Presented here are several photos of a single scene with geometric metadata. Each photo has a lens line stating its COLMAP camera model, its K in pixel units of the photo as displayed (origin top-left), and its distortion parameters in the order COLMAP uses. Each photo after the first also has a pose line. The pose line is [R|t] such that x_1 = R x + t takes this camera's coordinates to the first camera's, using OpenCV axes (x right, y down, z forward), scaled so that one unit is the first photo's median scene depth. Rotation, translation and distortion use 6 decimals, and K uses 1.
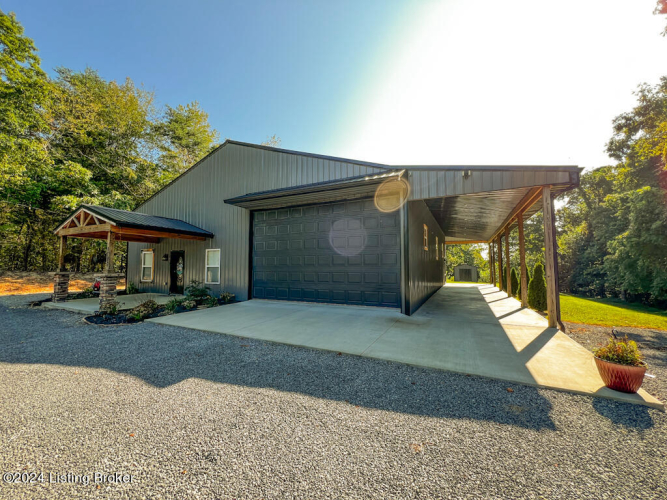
lens RADIAL K [[267.4, 0, 334.4], [0, 267.4, 251.5], [0, 0, 1]] dist [0.000320, -0.000580]
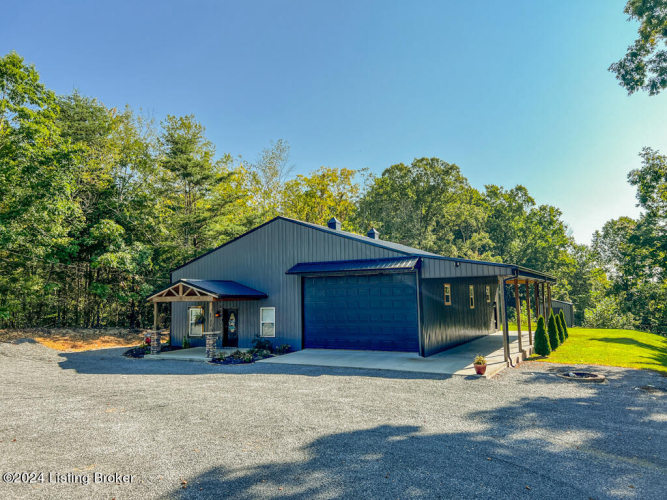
lens RADIAL K [[505.2, 0, 332.2], [0, 505.2, 248.9], [0, 0, 1]] dist [0.047222, 0.000981]
pose [[0.998898, -0.025531, -0.039379, -0.076326], [0.024162, 0.999101, -0.034845, -0.201222], [0.040233, 0.033855, 0.998617, -1.358860]]
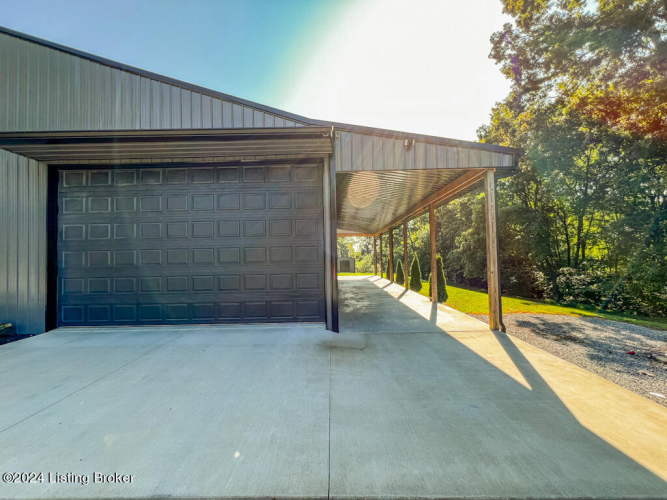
lens RADIAL K [[267.4, 0, 331.1], [0, 267.4, 251.8], [0, 0, 1]] dist [0.000320, -0.000580]
pose [[0.906375, -0.006372, 0.422427, -0.028350], [-0.005677, 0.999612, 0.027258, 0.002733], [-0.422437, -0.027104, 0.905987, 0.264972]]
